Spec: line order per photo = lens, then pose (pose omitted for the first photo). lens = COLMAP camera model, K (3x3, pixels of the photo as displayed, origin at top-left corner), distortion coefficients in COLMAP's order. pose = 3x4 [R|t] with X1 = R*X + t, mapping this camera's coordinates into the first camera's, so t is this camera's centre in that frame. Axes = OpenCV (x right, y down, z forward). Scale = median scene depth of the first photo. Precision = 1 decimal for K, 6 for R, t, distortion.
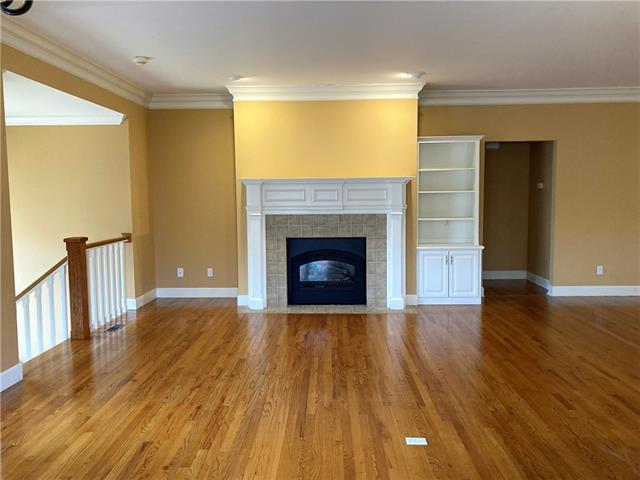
lens RADIAL K [[516.6, 0, 320.0], [0, 516.6, 240.0], [0, 0, 1]] dist [0.052889, -0.094101]
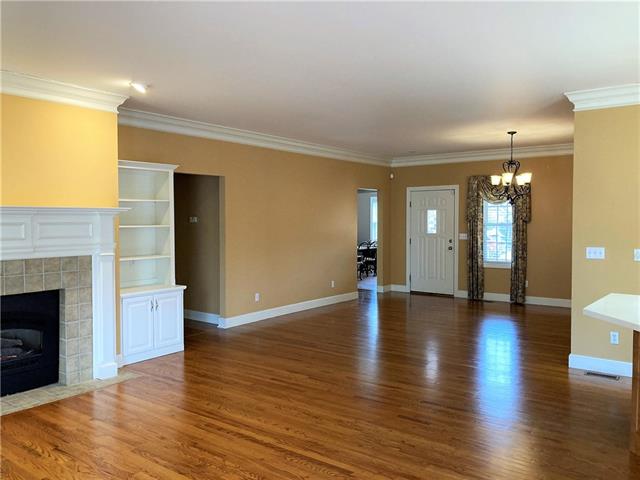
lens RADIAL K [[516.6, 0, 320.0], [0, 516.6, 240.0], [0, 0, 1]] dist [0.052889, -0.094101]
pose [[0.586154, -0.022947, 0.809875, -0.293165], [0.071953, 0.997123, -0.023825, -0.030421], [-0.806998, 0.072238, 0.586119, 0.275855]]
